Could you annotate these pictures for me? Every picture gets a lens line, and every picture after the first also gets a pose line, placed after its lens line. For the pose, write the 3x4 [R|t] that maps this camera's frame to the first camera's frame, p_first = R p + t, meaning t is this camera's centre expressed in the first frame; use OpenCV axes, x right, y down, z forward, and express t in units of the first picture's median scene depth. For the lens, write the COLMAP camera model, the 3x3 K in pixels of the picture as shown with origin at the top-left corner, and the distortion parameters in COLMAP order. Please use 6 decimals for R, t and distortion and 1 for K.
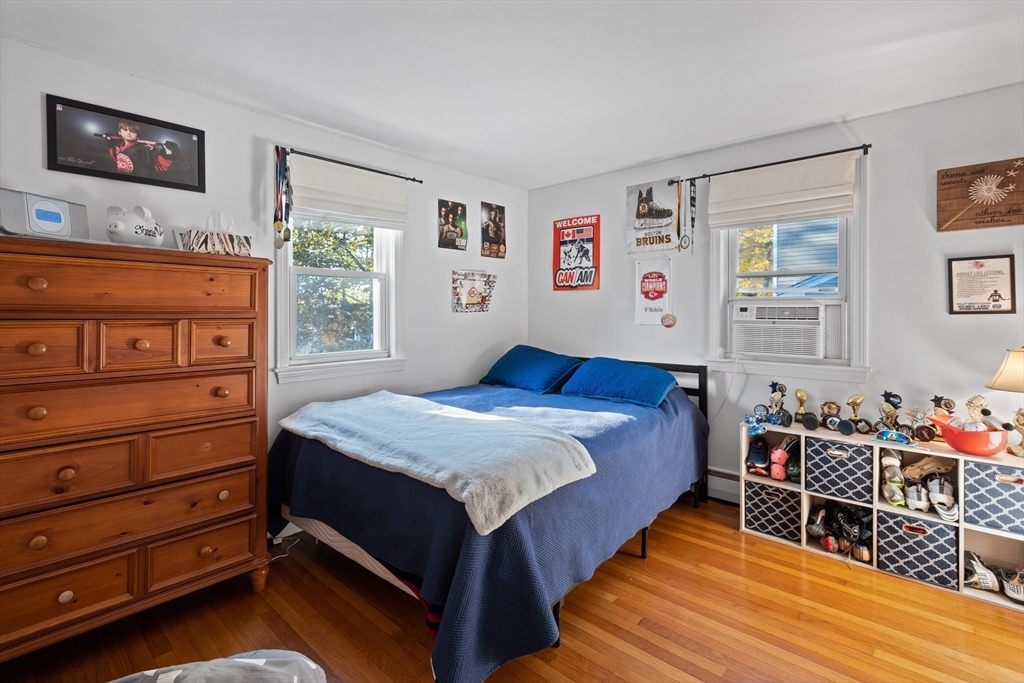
lens RADIAL K [[465.4, 0, 507.3], [0, 465.4, 311.0], [0, 0, 1]] dist [-0.006910, 0.003371]
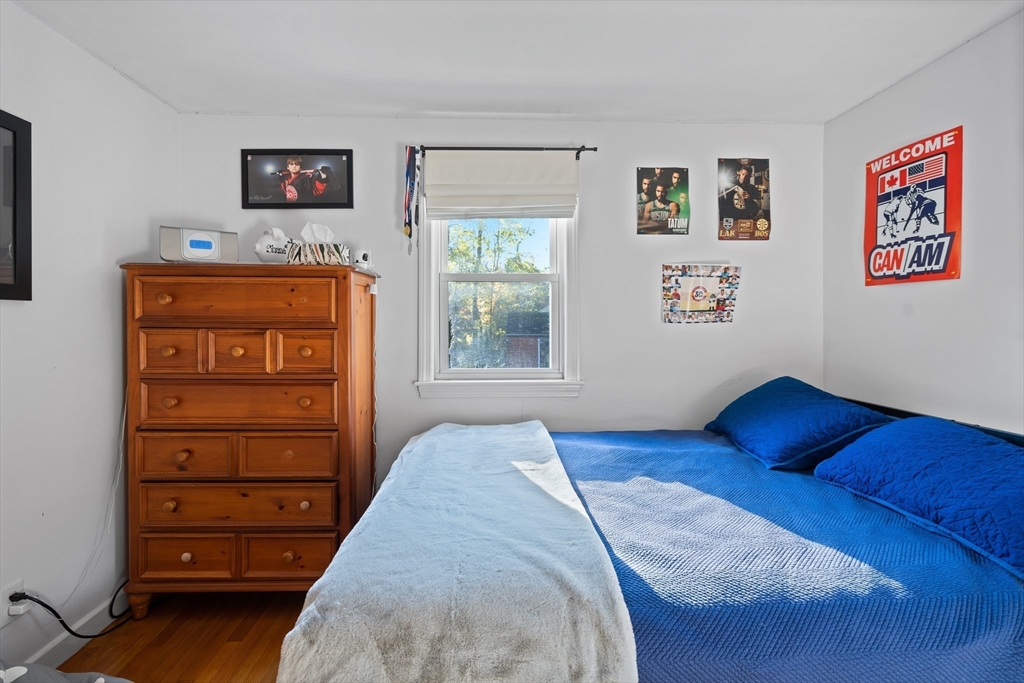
lens RADIAL K [[465.4, 0, 501.5], [0, 465.4, 320.5], [0, 0, 1]] dist [-0.006910, 0.003371]
pose [[0.703180, 0.001447, -0.711010, 0.306417], [-0.001243, 0.999999, 0.000807, -0.002189], [0.711011, 0.000316, 0.703181, 0.462406]]
